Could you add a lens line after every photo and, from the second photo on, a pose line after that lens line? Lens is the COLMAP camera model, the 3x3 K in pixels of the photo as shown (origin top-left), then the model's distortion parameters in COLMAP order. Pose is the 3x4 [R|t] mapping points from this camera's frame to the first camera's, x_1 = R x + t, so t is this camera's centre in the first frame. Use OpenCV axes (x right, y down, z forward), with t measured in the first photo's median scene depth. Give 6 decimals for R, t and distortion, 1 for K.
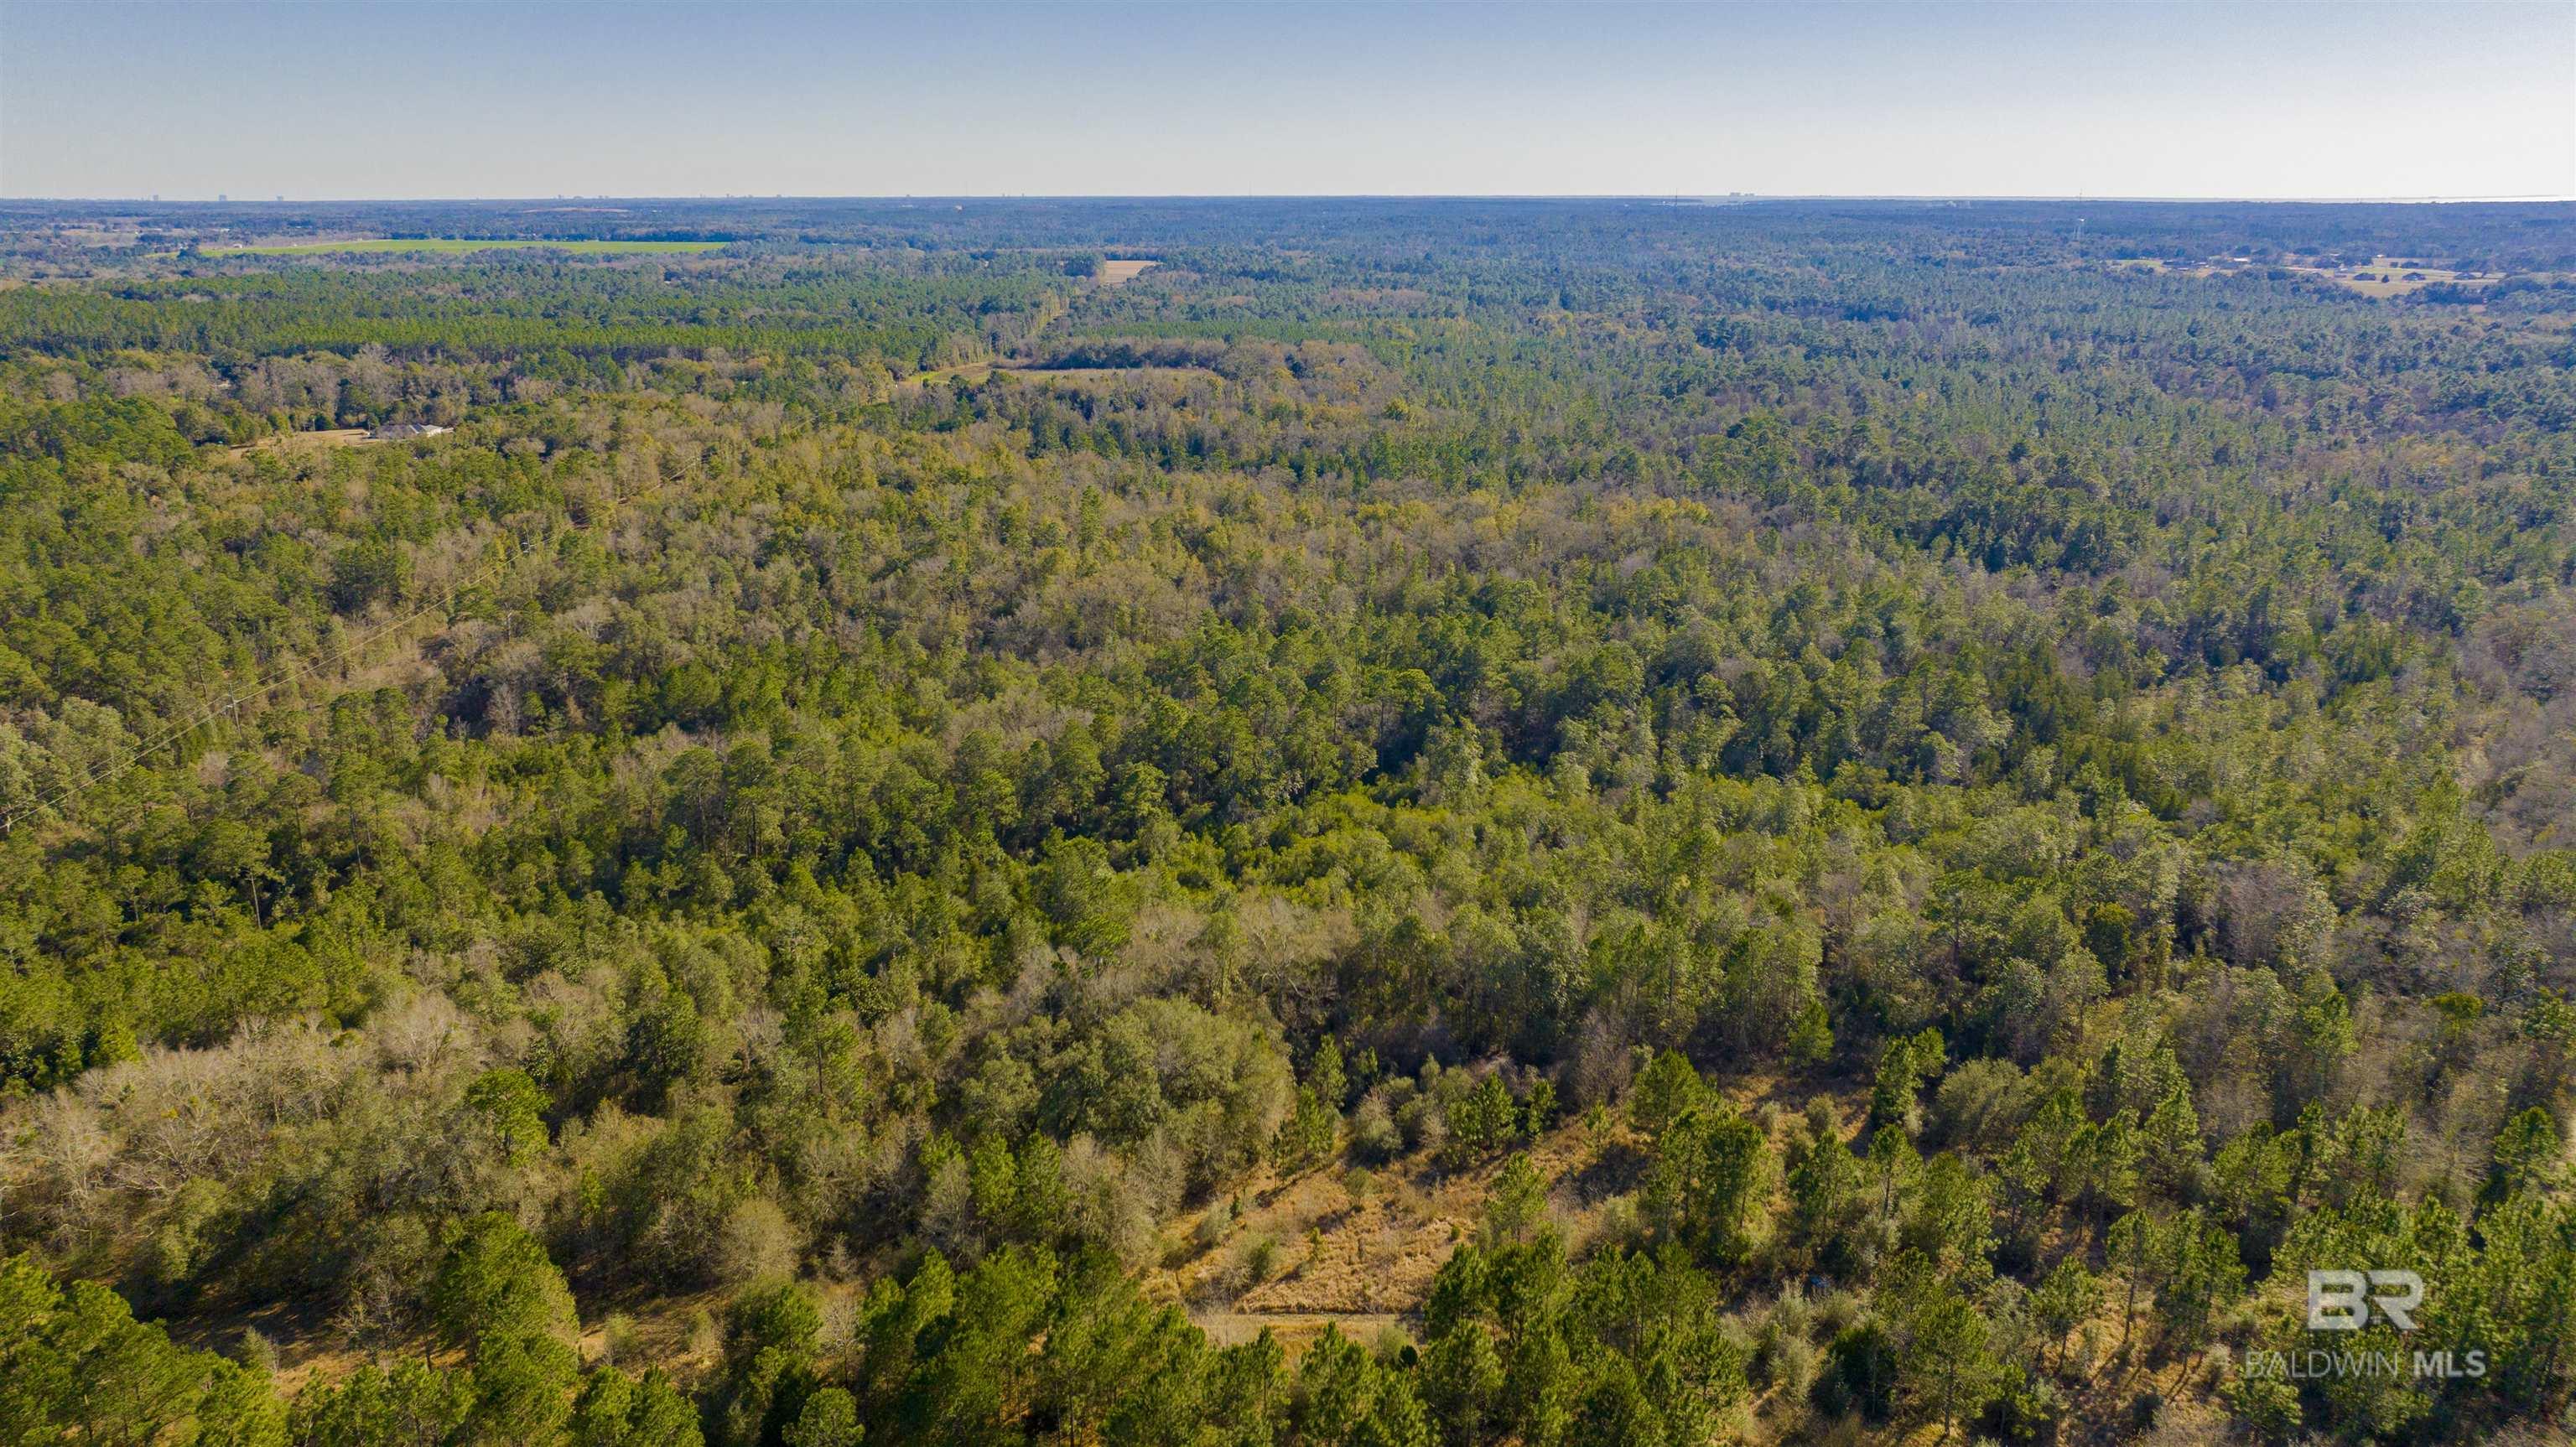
lens RADIAL K [[1836.3, 0, 1284.6], [0, 1836.3, 721.1], [0, 0, 1]] dist [-0.011216, -0.010825]
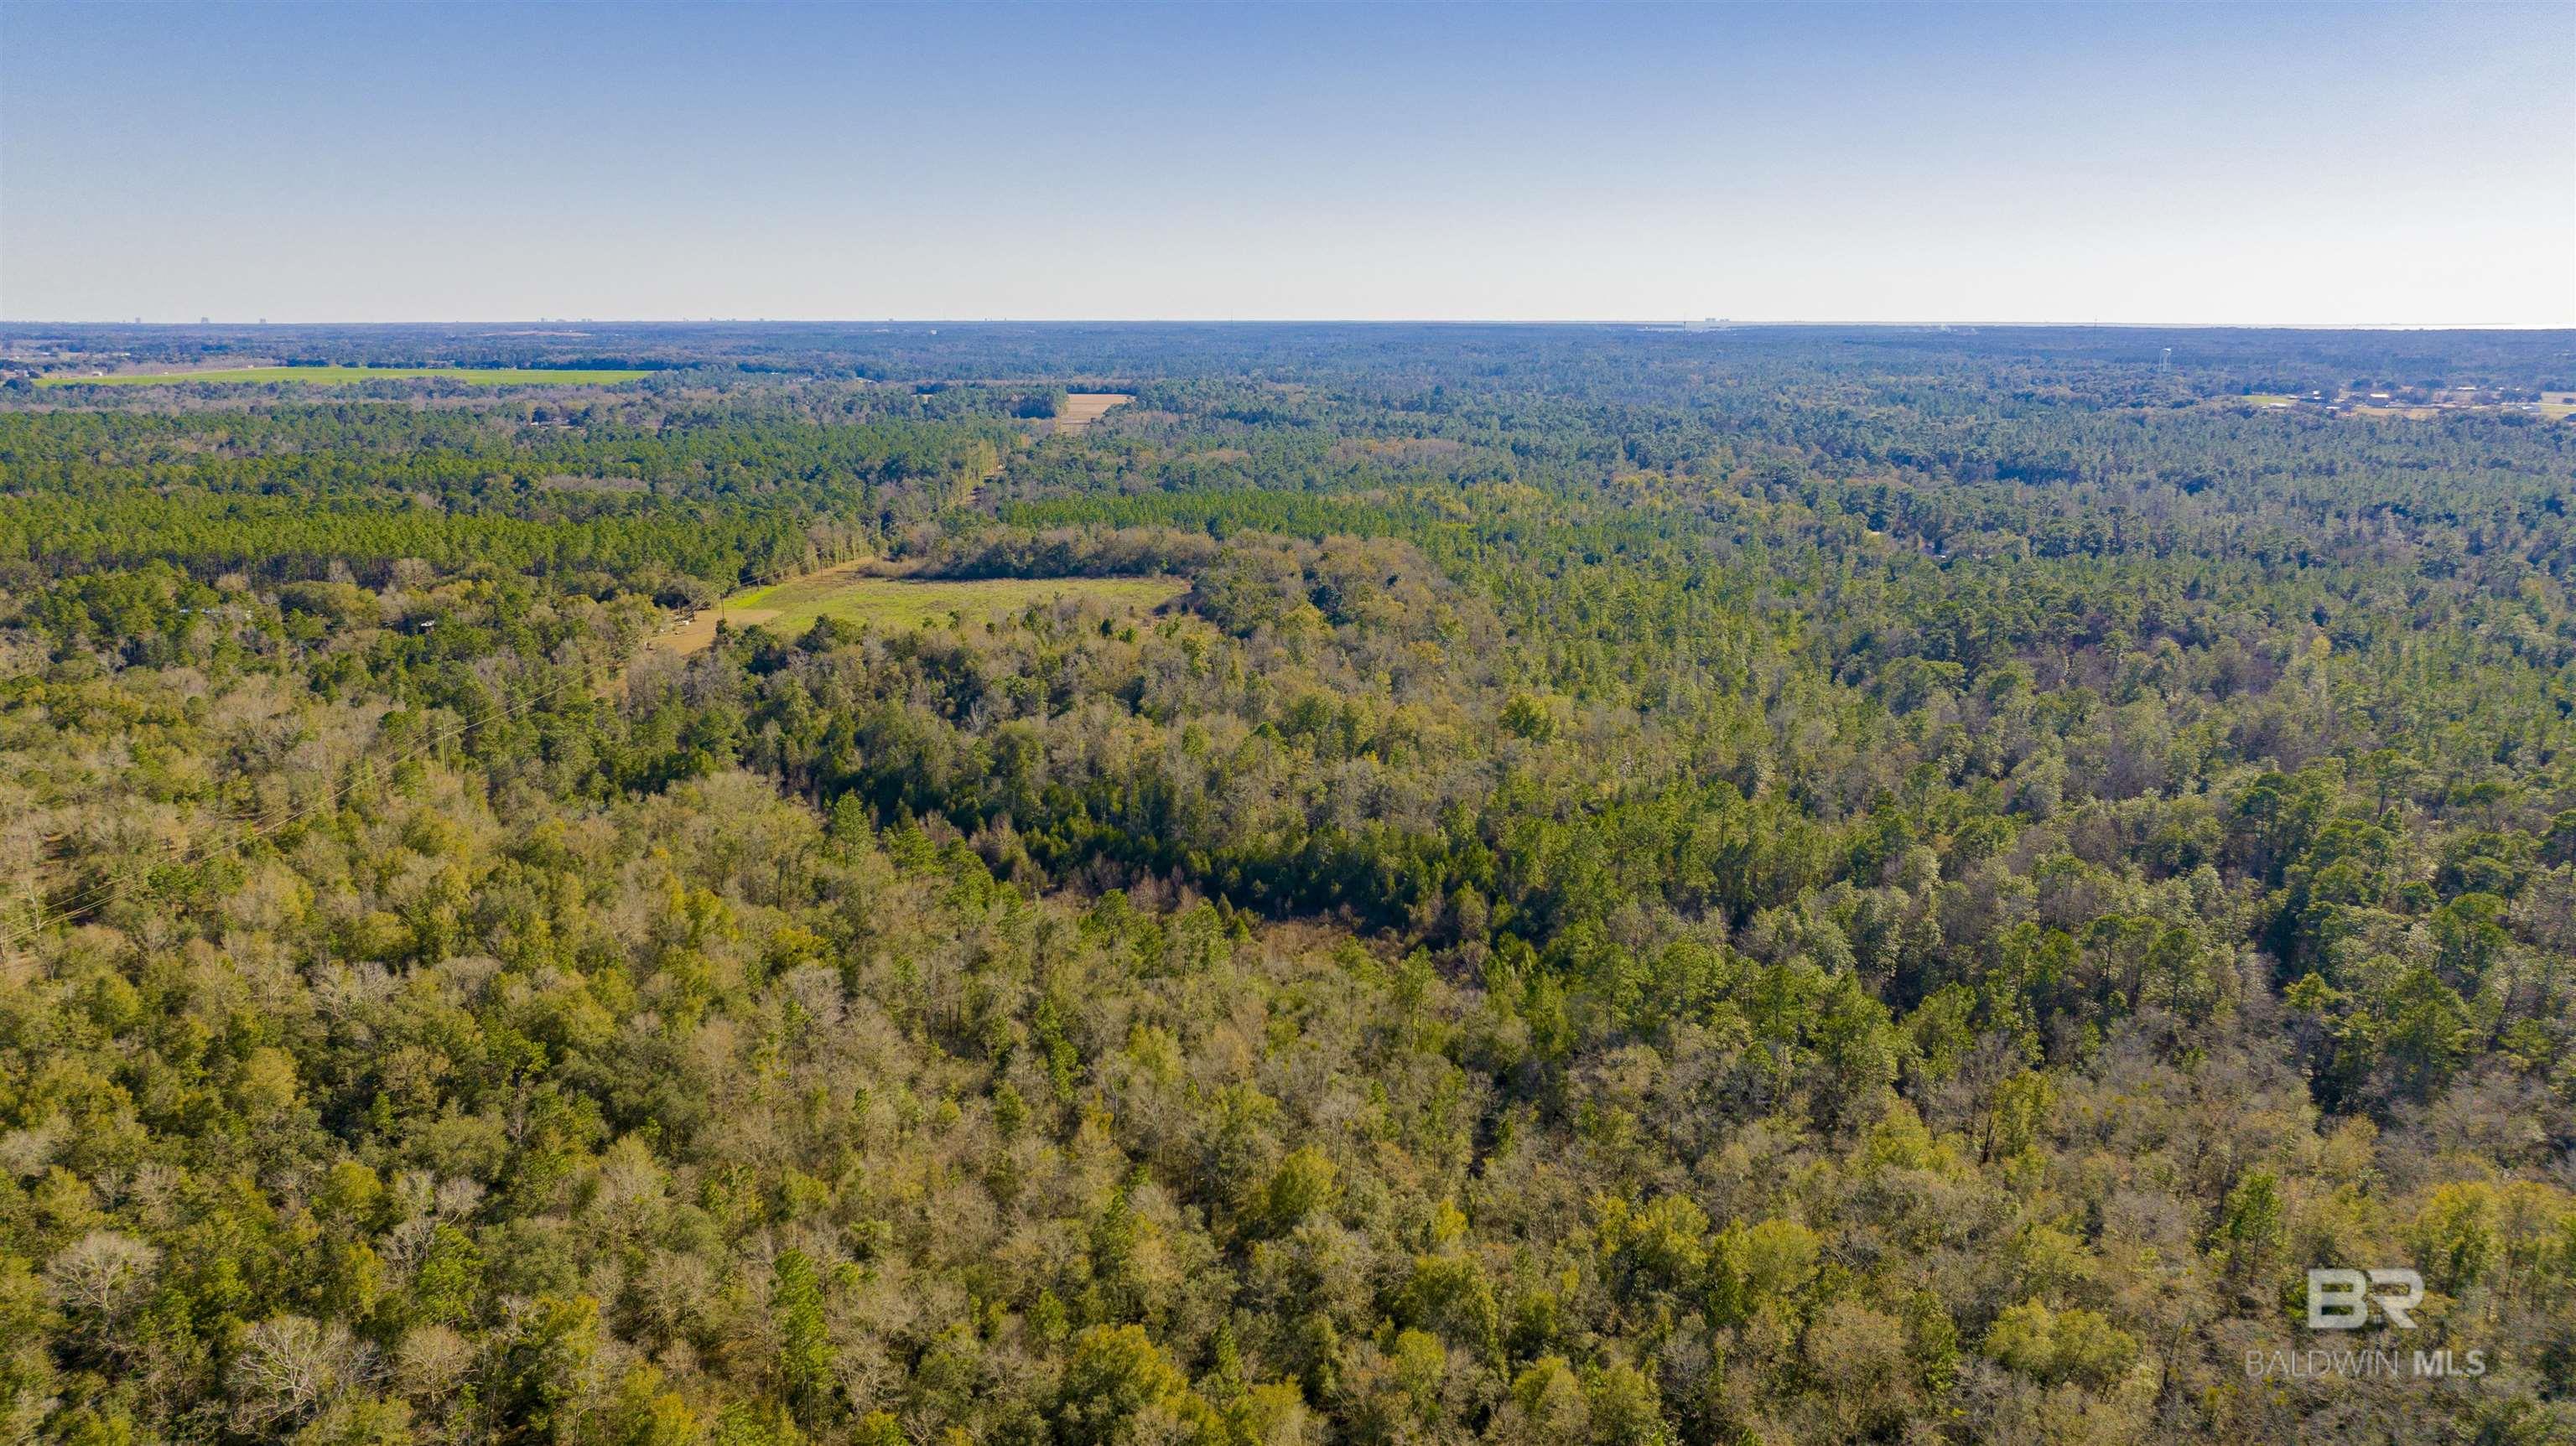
lens RADIAL K [[1810.1, 0, 1288.0], [0, 1810.1, 723.0], [0, 0, 1]] dist [-0.011449, -0.006879]
pose [[0.999912, -0.000908, 0.013258, -0.011089], [0.001701, 0.998198, -0.059984, -0.086879], [-0.013180, 0.060001, 0.998111, 0.298301]]
